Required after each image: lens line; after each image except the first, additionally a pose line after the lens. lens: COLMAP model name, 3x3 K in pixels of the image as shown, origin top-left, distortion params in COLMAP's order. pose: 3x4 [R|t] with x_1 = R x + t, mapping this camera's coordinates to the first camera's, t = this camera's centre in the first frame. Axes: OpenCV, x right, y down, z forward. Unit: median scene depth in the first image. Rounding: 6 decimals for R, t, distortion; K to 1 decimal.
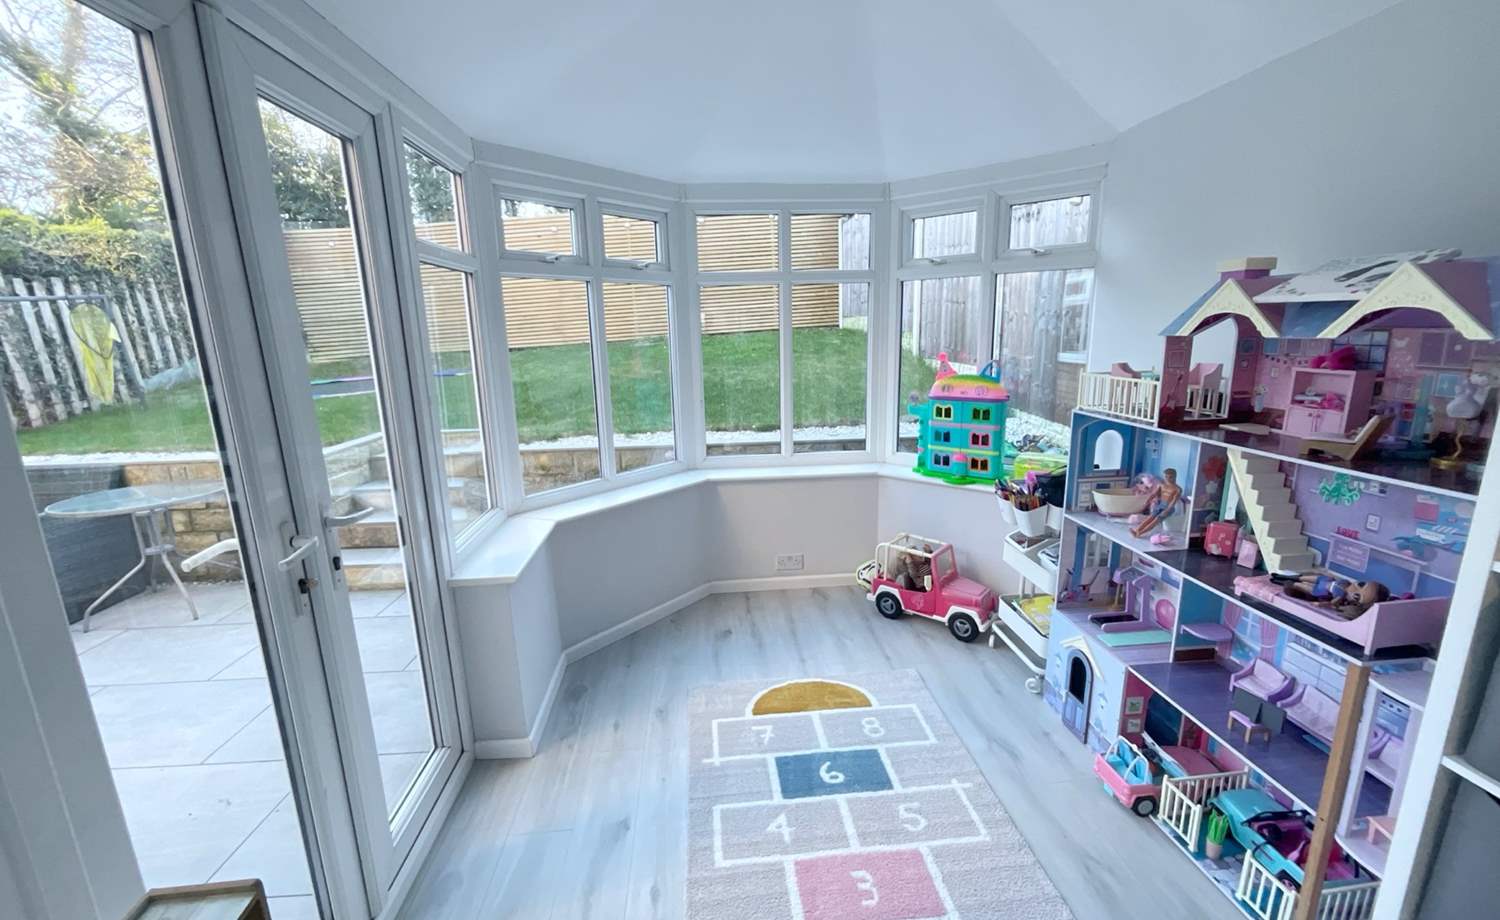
lens RADIAL K [[597.2, 0, 746.1], [0, 597.2, 455.3], [0, 0, 1]] dist [-0.011672, 0.000627]
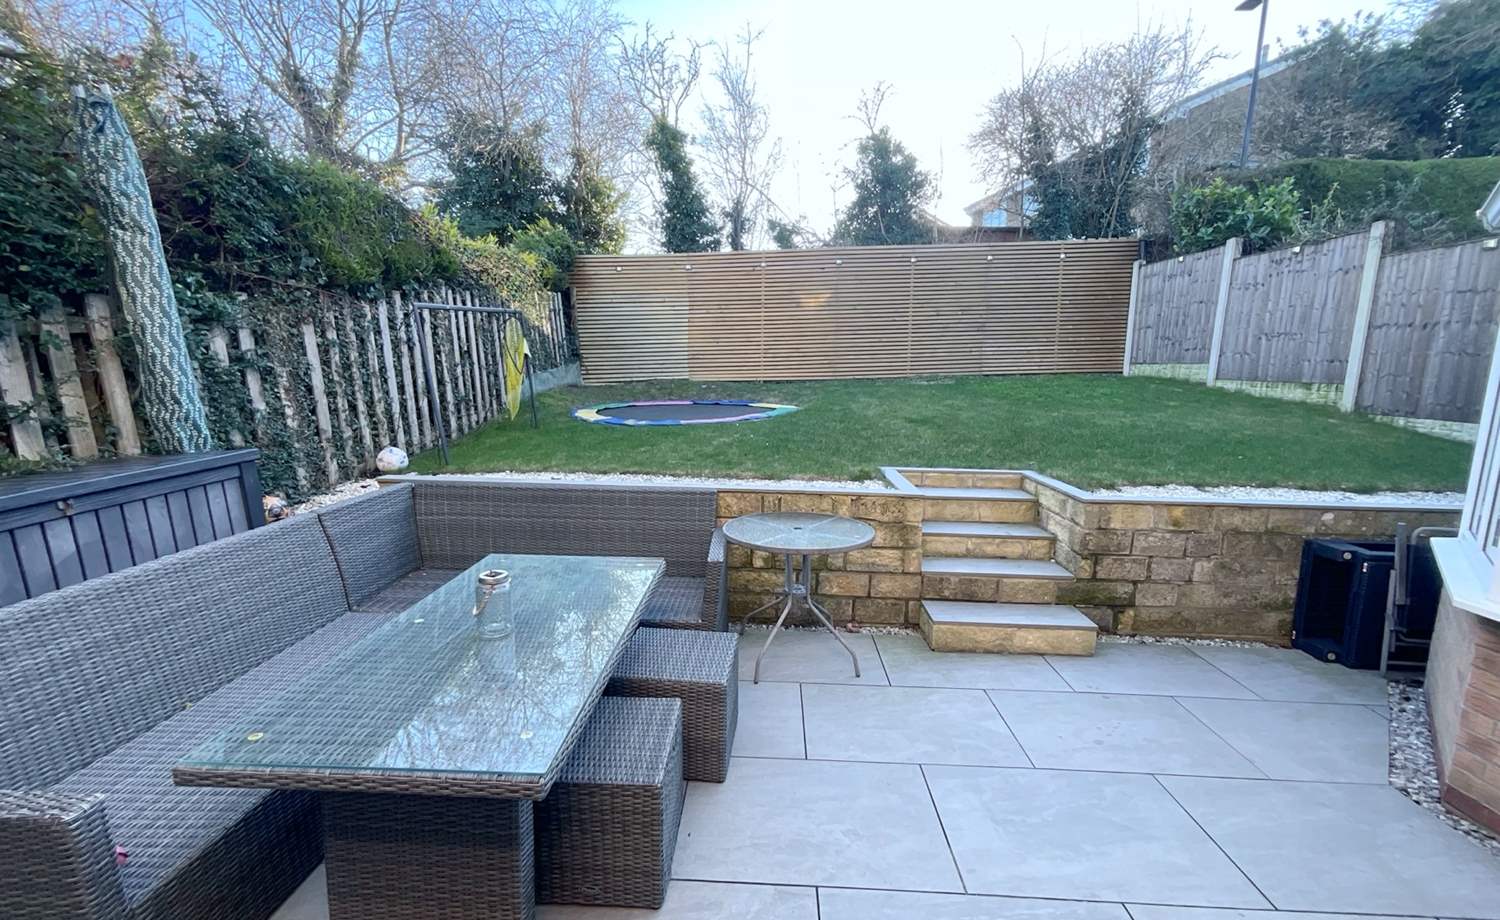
lens RADIAL K [[609.1, 0, 750.0], [0, 609.1, 460.0], [0, 0, 1]] dist [-0.000845, 0.000471]
pose [[0.993110, 0.056365, -0.102736, -0.629247], [-0.062404, 0.996448, -0.056544, 0.013321], [0.099184, 0.062566, 0.993100, 0.047294]]
